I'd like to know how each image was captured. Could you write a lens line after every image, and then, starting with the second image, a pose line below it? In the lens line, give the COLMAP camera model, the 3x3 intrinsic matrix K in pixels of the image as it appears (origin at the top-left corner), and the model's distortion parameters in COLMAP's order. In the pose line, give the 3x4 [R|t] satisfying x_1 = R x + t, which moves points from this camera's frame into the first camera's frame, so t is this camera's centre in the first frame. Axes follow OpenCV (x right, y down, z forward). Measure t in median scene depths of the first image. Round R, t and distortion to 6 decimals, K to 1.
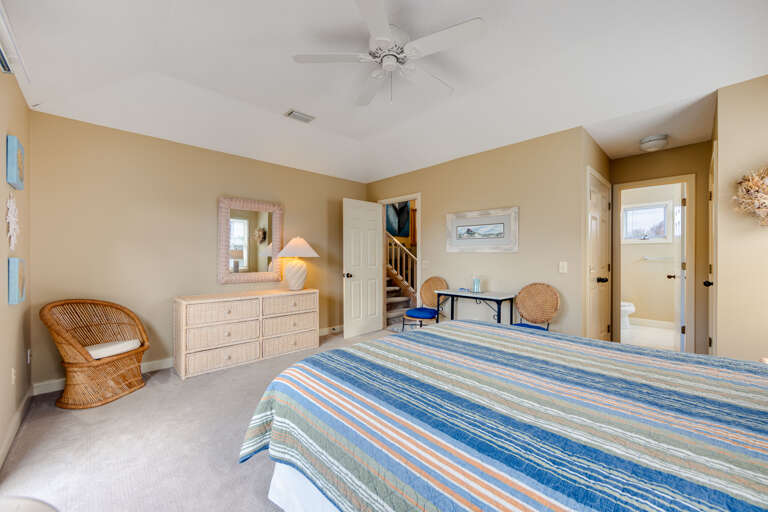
lens RADIAL K [[300.6, 0, 382.4], [0, 300.6, 251.8], [0, 0, 1]] dist [-0.002337, -0.000873]
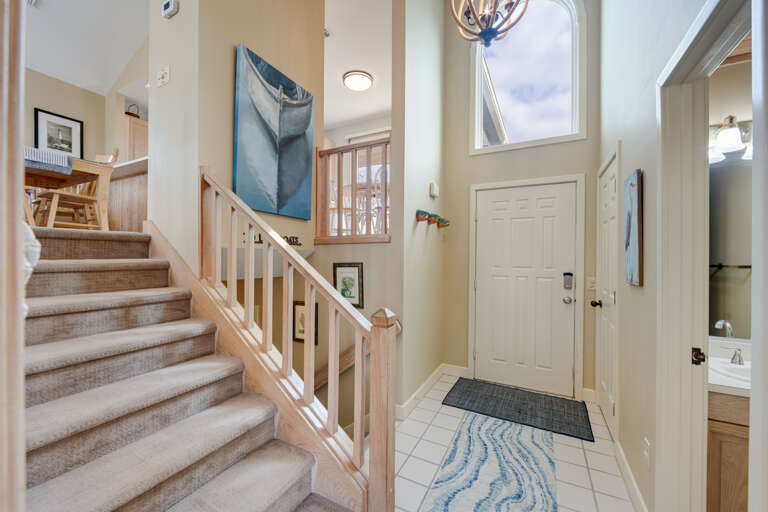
lens RADIAL K [[300.6, 0, 384.5], [0, 300.6, 259.6], [0, 0, 1]] dist [-0.002337, -0.000873]
pose [[0.948549, 0.011911, 0.316406, 0.062485], [-0.008629, 0.999893, -0.011771, -0.002135], [-0.316512, 0.008435, 0.948551, 0.657664]]
